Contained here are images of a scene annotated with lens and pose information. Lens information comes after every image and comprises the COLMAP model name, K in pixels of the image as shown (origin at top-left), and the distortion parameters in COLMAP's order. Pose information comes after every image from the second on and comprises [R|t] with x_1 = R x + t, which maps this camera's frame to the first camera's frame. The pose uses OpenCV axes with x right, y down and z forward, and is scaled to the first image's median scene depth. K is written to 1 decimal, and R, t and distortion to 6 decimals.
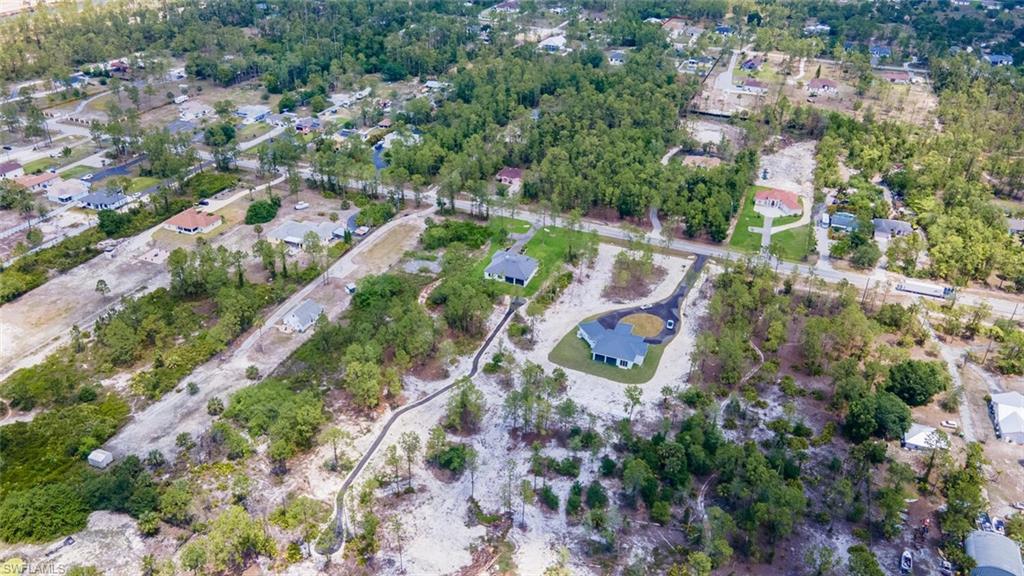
lens RADIAL K [[803.2, 0, 505.1], [0, 803.2, 286.6], [0, 0, 1]] dist [0.001221, 0.078560]
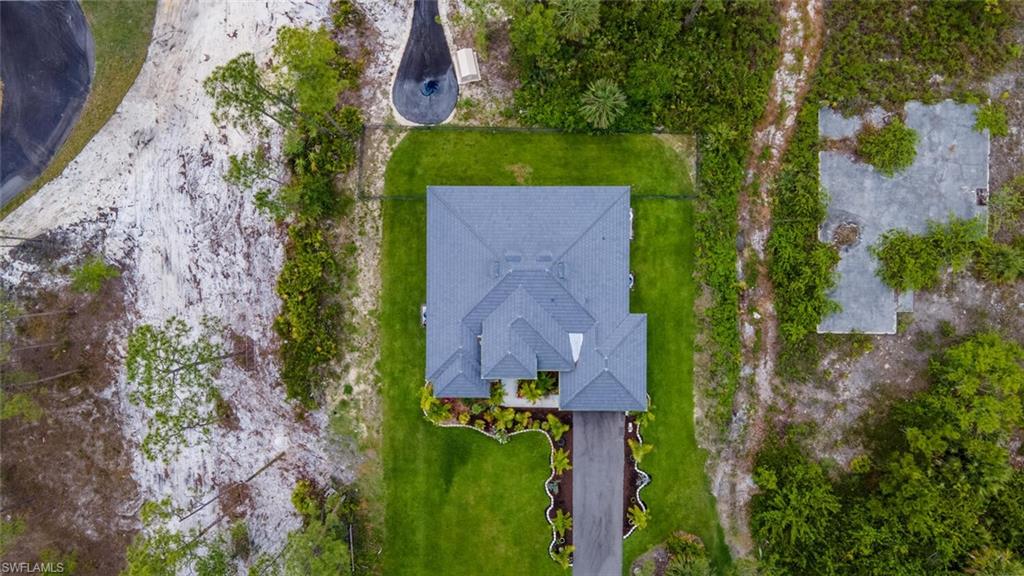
lens RADIAL K [[771.6, 0, 494.0], [0, 771.6, 284.3], [0, 0, 1]] dist [0.004931, 0.067224]
pose [[-0.933845, 0.356101, -0.033534, 0.025667], [-0.202357, -0.448691, 0.870476, -0.212272], [0.294931, 0.819676, 0.491068, 0.907426]]
